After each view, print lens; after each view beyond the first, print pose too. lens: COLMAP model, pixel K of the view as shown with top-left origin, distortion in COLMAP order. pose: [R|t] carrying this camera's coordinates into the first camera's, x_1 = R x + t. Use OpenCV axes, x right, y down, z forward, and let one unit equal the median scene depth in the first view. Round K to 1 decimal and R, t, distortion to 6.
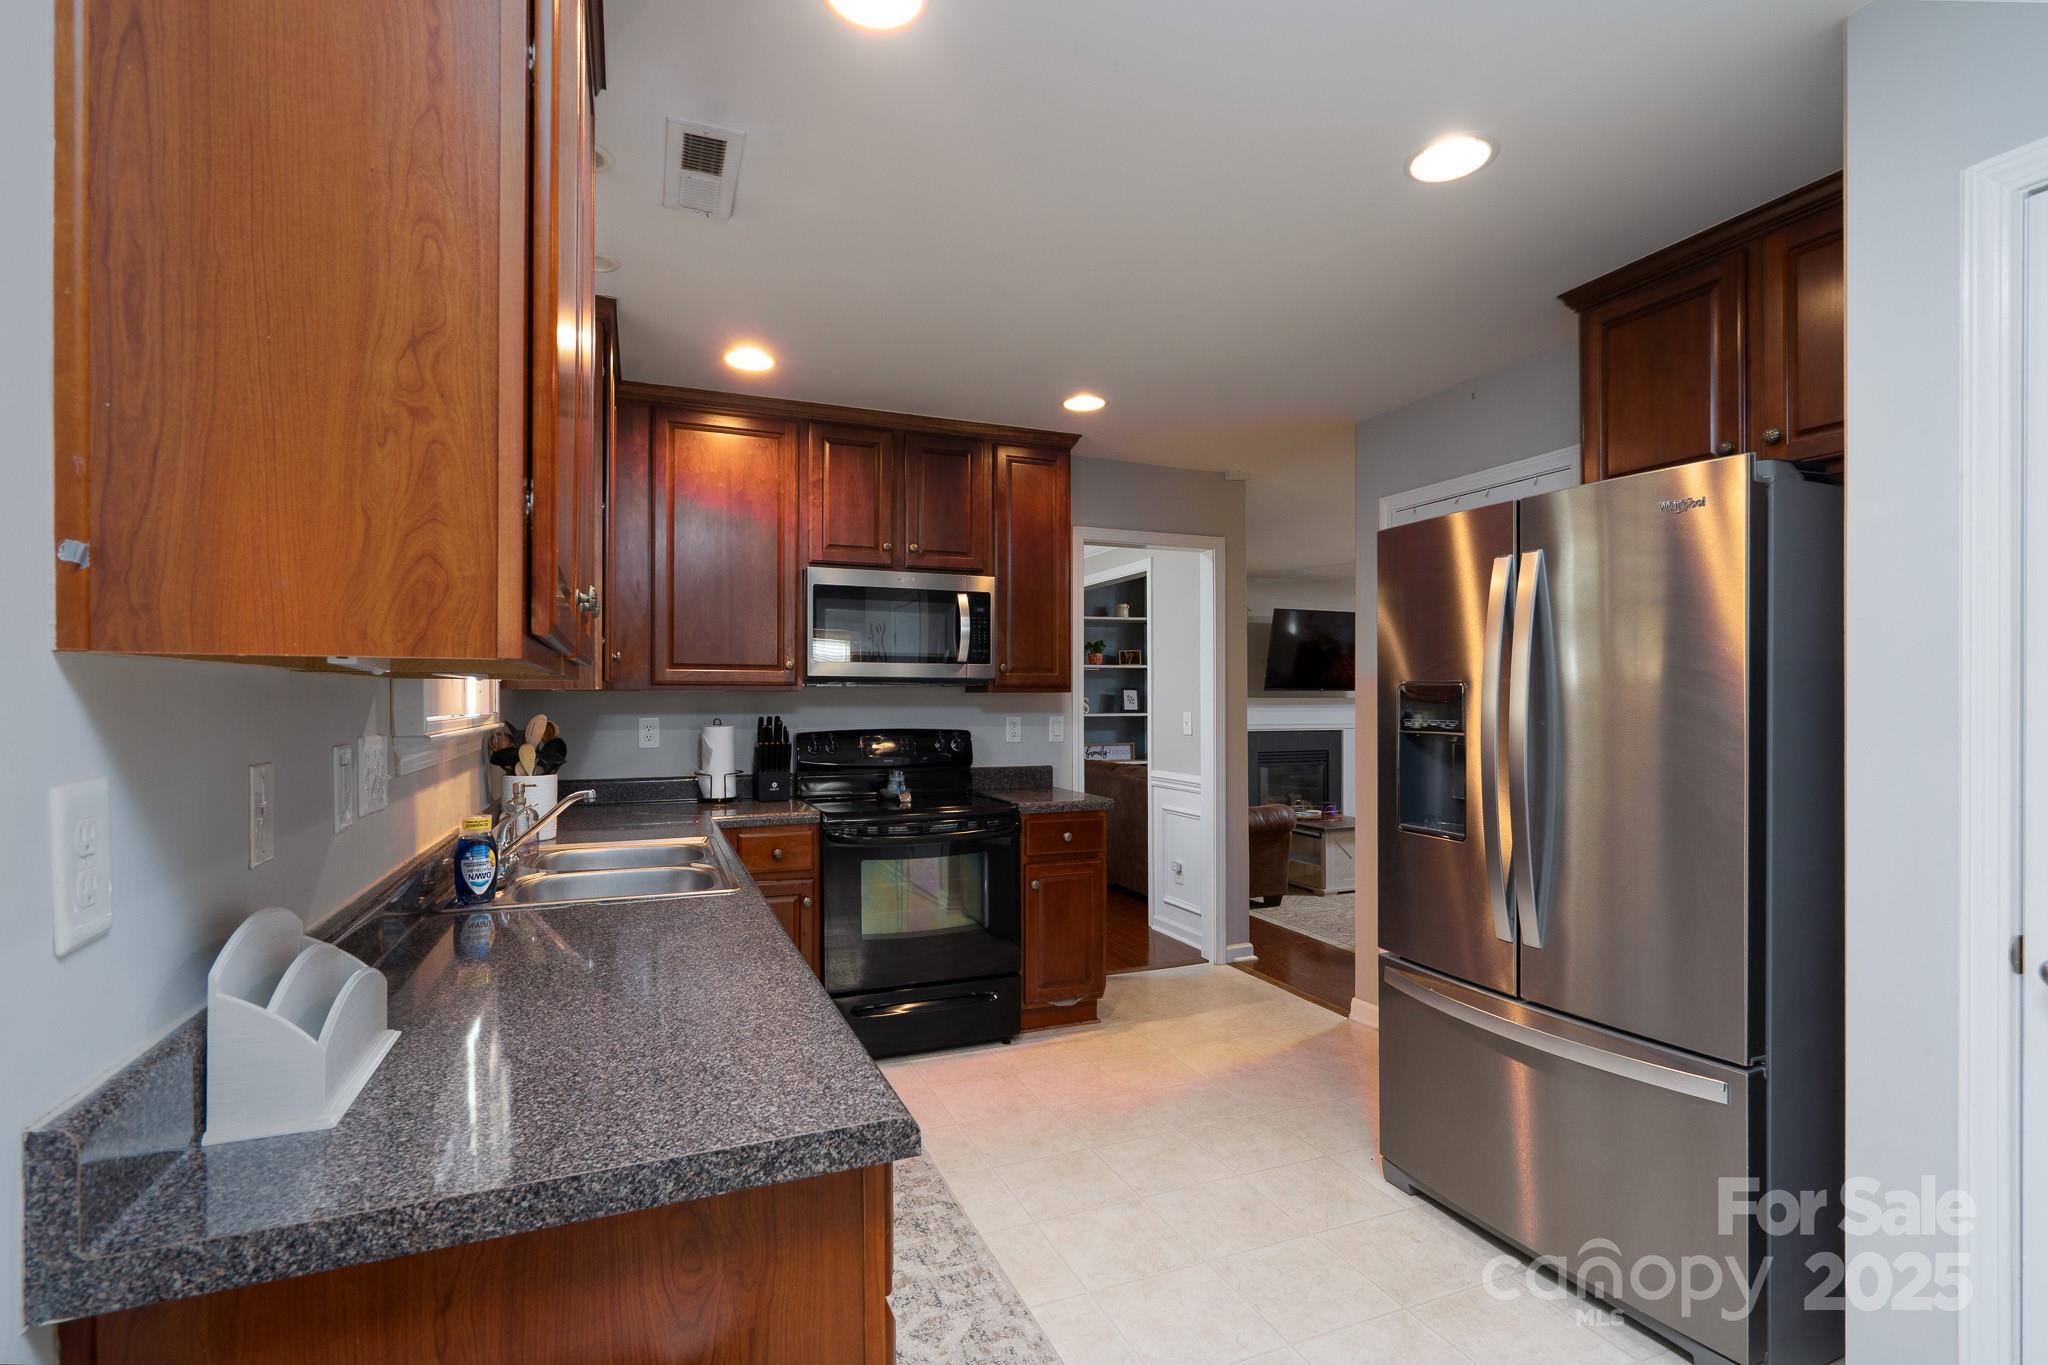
lens RADIAL K [[948.8, 0, 1033.3], [0, 948.8, 690.9], [0, 0, 1]] dist [-0.005894, 0.003038]
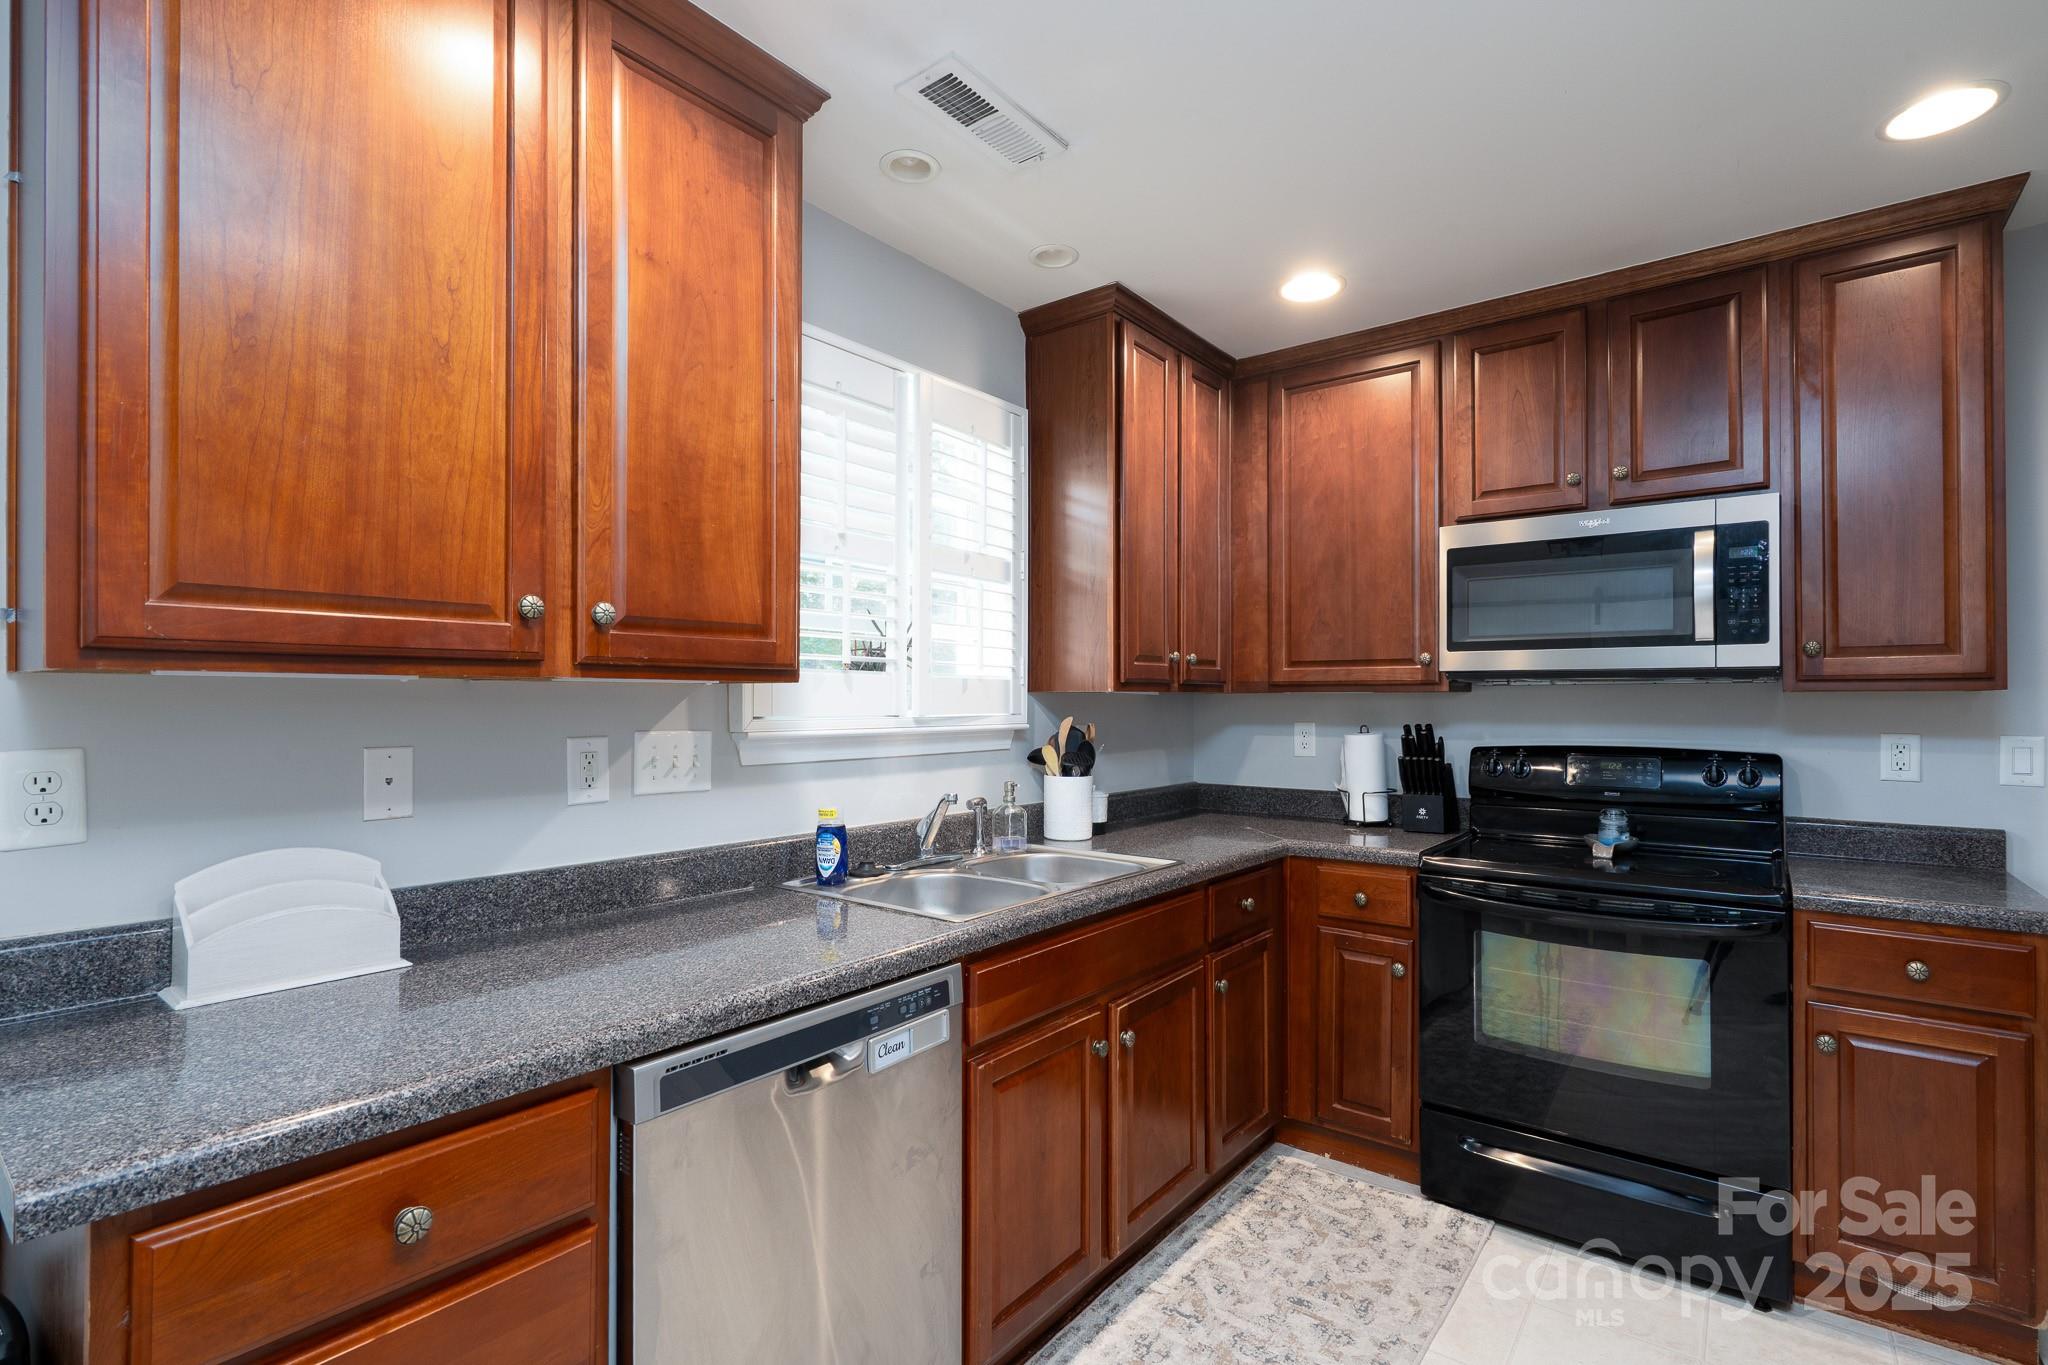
lens RADIAL K [[948.8, 0, 1015.5], [0, 948.8, 696.6], [0, 0, 1]] dist [-0.005894, 0.003038]
pose [[0.481281, -0.003193, -0.876561, 0.252899], [0.007363, 0.999973, 0.000400, 0.001258], [0.876536, -0.006647, 0.481291, 0.327786]]
